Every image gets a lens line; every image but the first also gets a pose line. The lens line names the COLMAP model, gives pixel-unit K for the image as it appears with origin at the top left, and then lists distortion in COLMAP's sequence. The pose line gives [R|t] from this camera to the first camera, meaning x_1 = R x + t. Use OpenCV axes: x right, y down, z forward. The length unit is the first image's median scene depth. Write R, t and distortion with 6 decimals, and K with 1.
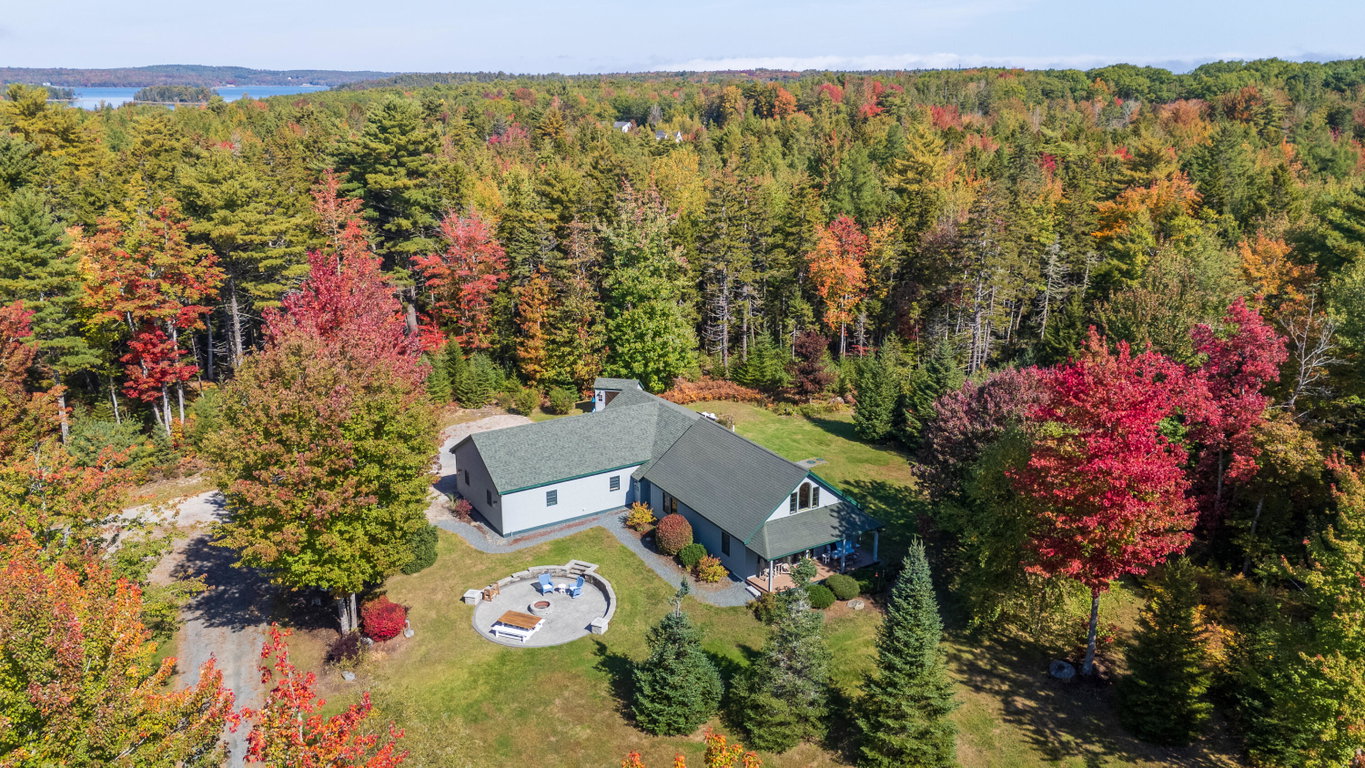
lens RADIAL K [[1008.5, 0, 688.4], [0, 1008.5, 381.5], [0, 0, 1]] dist [0.084527, -0.081049]
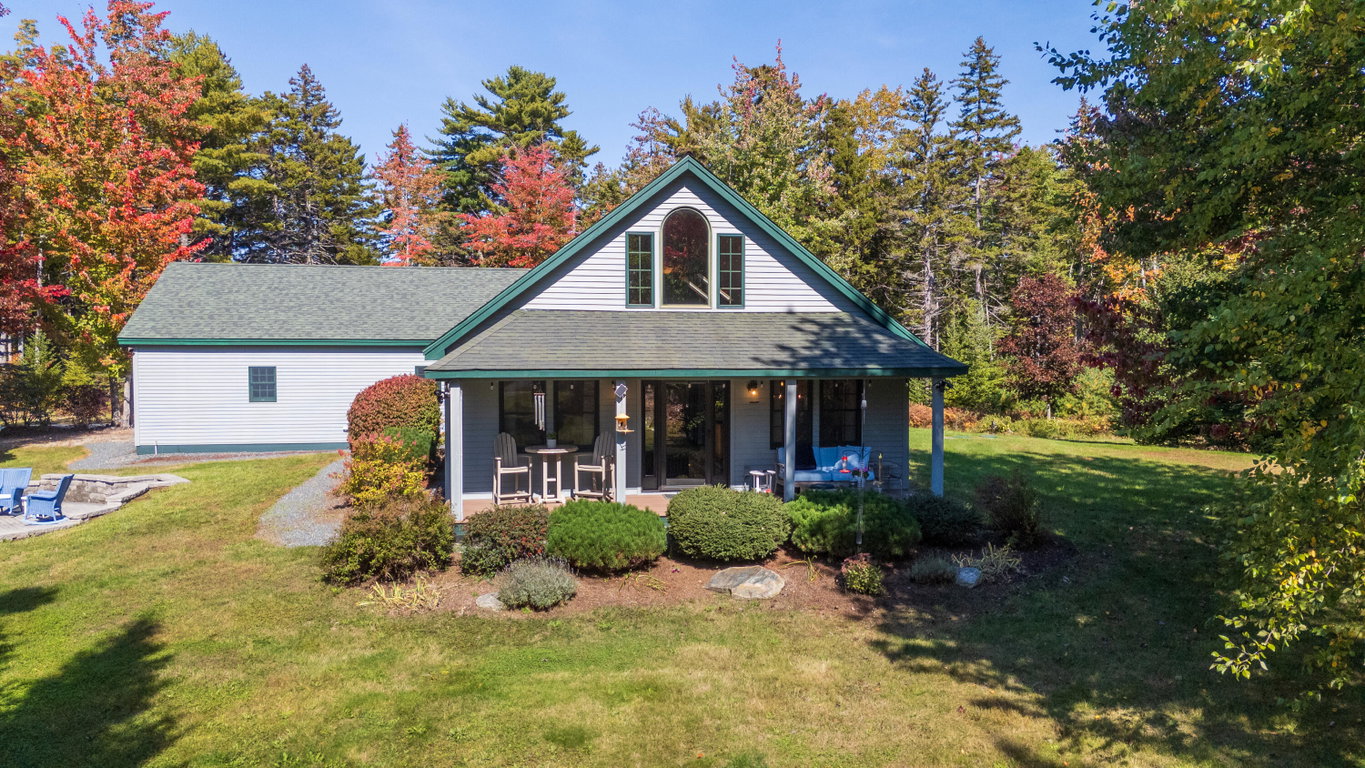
lens RADIAL K [[1008.5, 0, 688.4], [0, 1008.5, 381.5], [0, 0, 1]] dist [0.084527, -0.081049]
pose [[0.924961, 0.006791, -0.380002, 0.169218], [-0.101963, 0.967621, -0.230896, 0.160507], [0.366130, 0.252316, 0.895704, 0.536558]]
